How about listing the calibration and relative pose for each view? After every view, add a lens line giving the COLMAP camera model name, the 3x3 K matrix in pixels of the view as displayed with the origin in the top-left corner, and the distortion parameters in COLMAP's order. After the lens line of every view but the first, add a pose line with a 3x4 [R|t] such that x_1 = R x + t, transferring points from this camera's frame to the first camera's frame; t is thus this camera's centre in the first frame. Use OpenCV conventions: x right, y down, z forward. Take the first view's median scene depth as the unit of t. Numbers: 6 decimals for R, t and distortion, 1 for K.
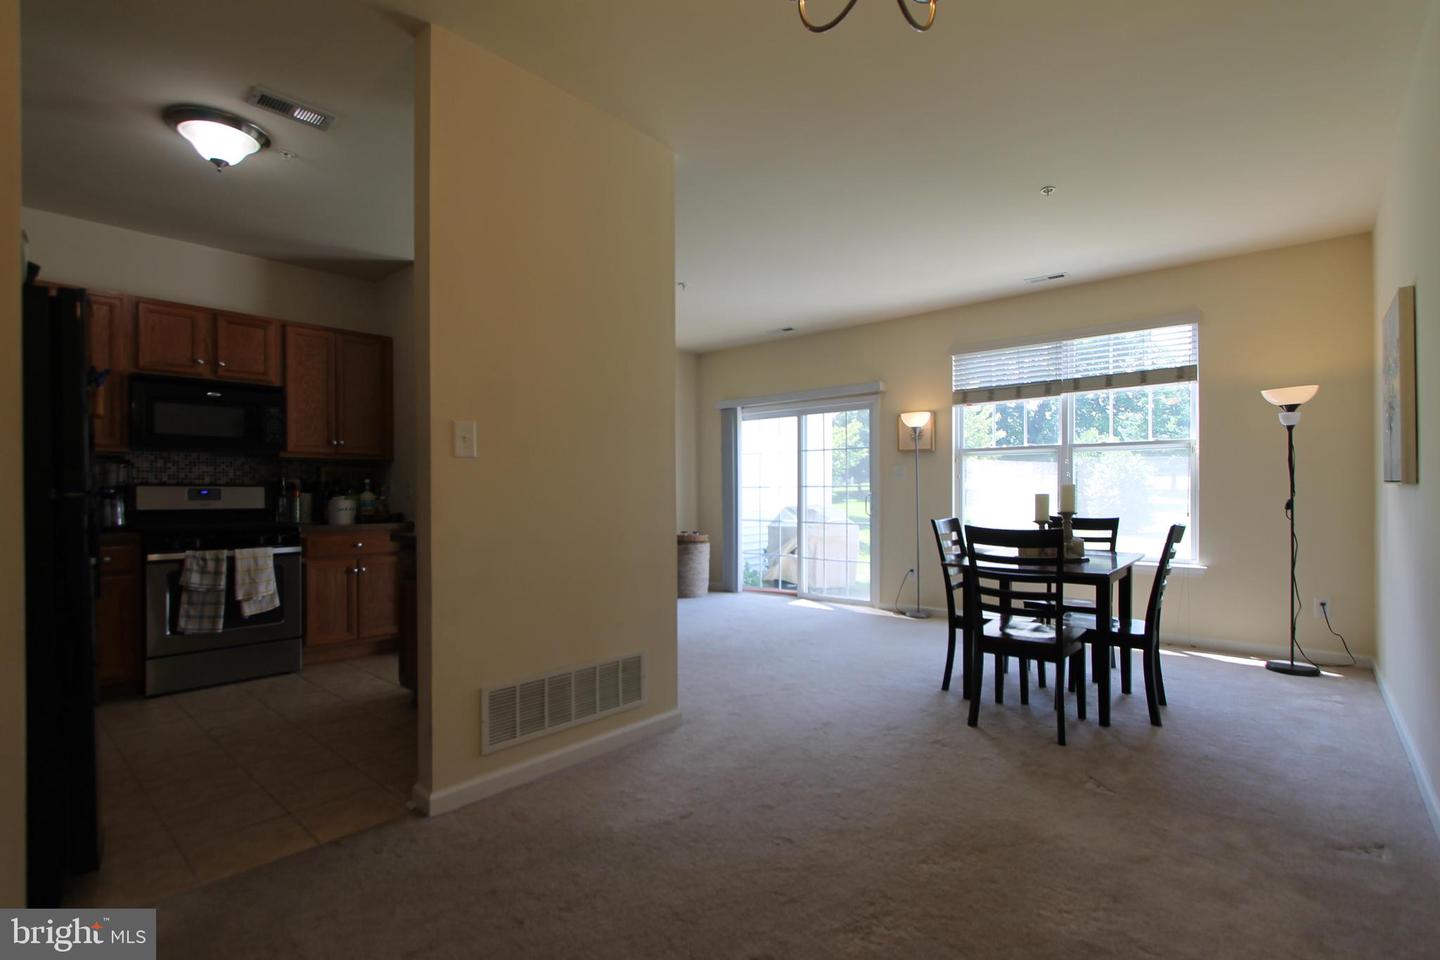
lens RADIAL K [[673.0, 0, 725.2], [0, 673.0, 495.0], [0, 0, 1]] dist [-0.015378, 0.001311]
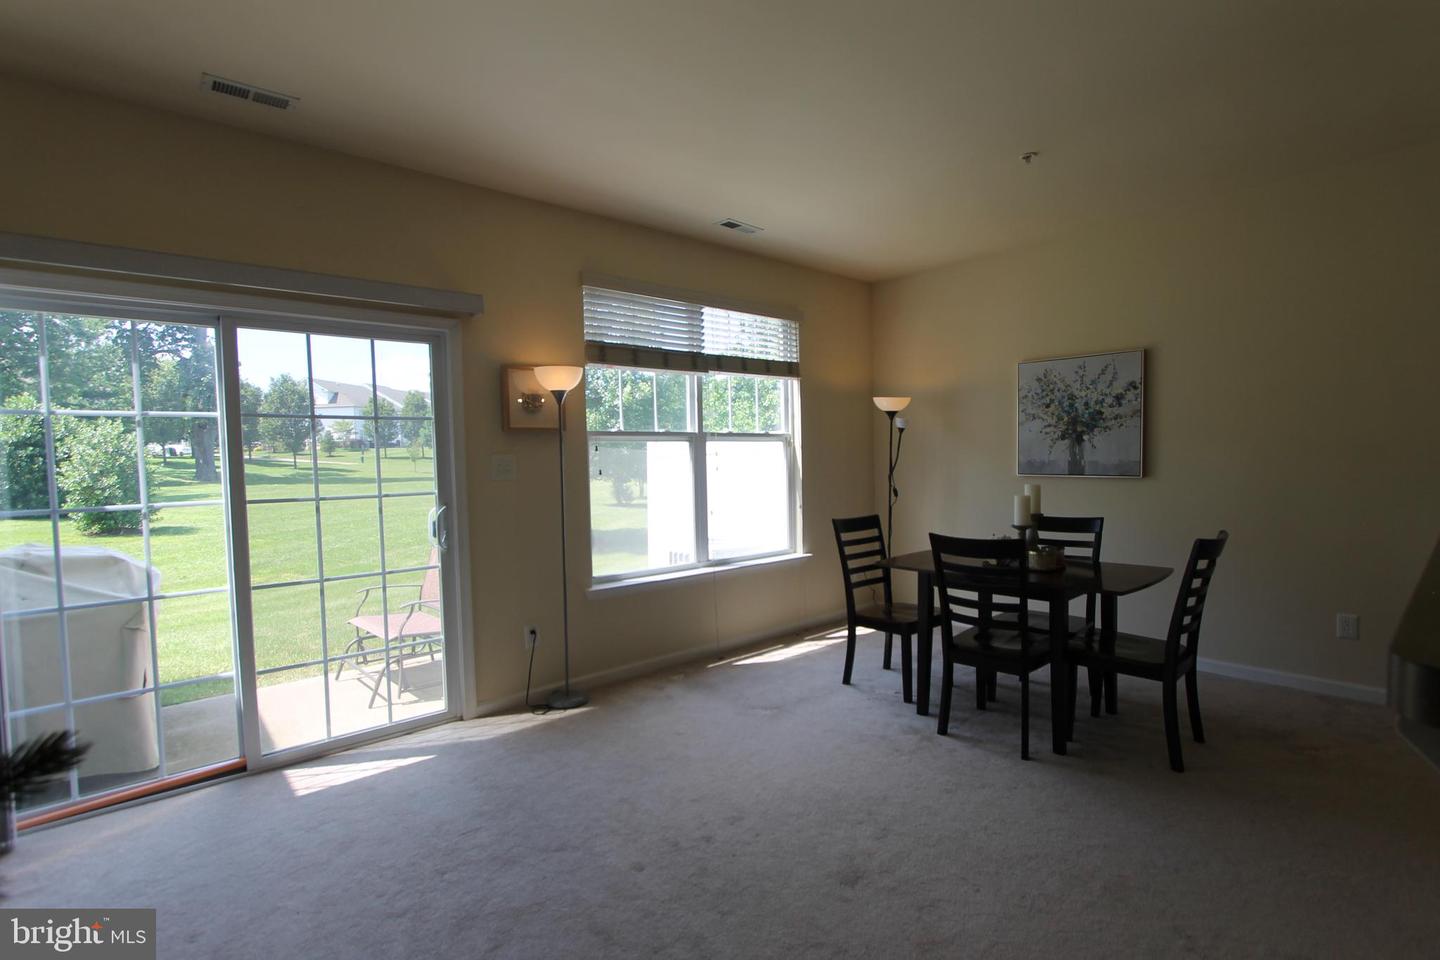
lens RADIAL K [[673.0, 0, 723.3], [0, 673.0, 486.1], [0, 0, 1]] dist [-0.015378, 0.001311]
pose [[0.143040, -0.040439, 0.988890, -0.364064], [0.025585, 0.998982, 0.037151, -0.043869], [-0.989386, 0.019987, 0.143929, 0.968042]]
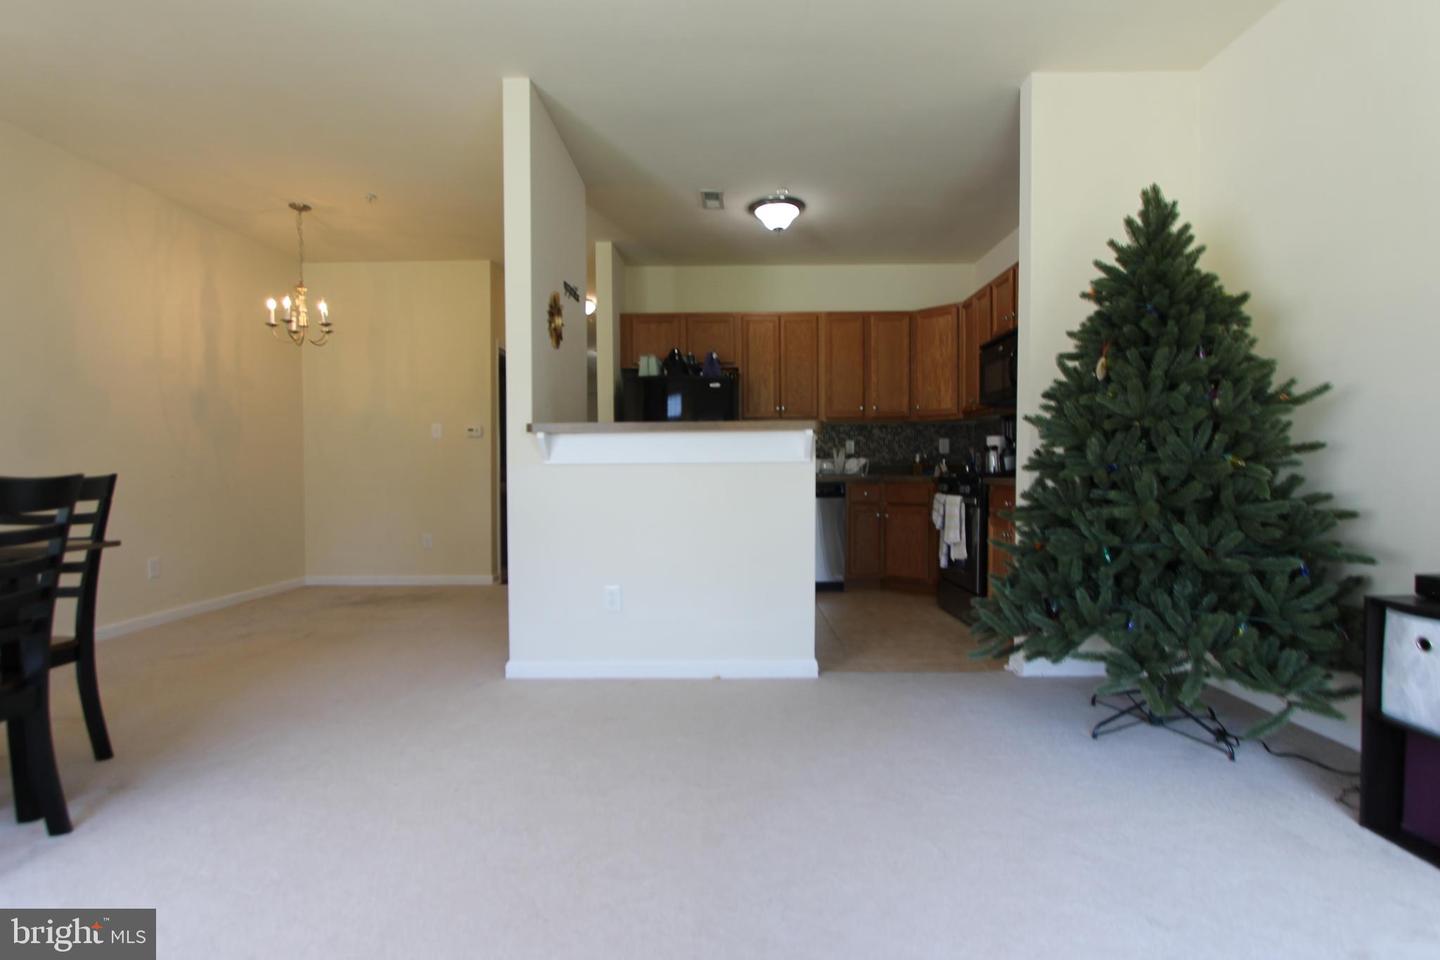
lens RADIAL K [[673.0, 0, 725.4], [0, 673.0, 494.5], [0, 0, 1]] dist [-0.015378, 0.001311]
pose [[-0.764691, 0.029414, -0.643725, 0.206940], [0.007110, 0.999282, 0.037215, 0.029509], [0.644358, 0.023881, -0.764351, 1.305637]]
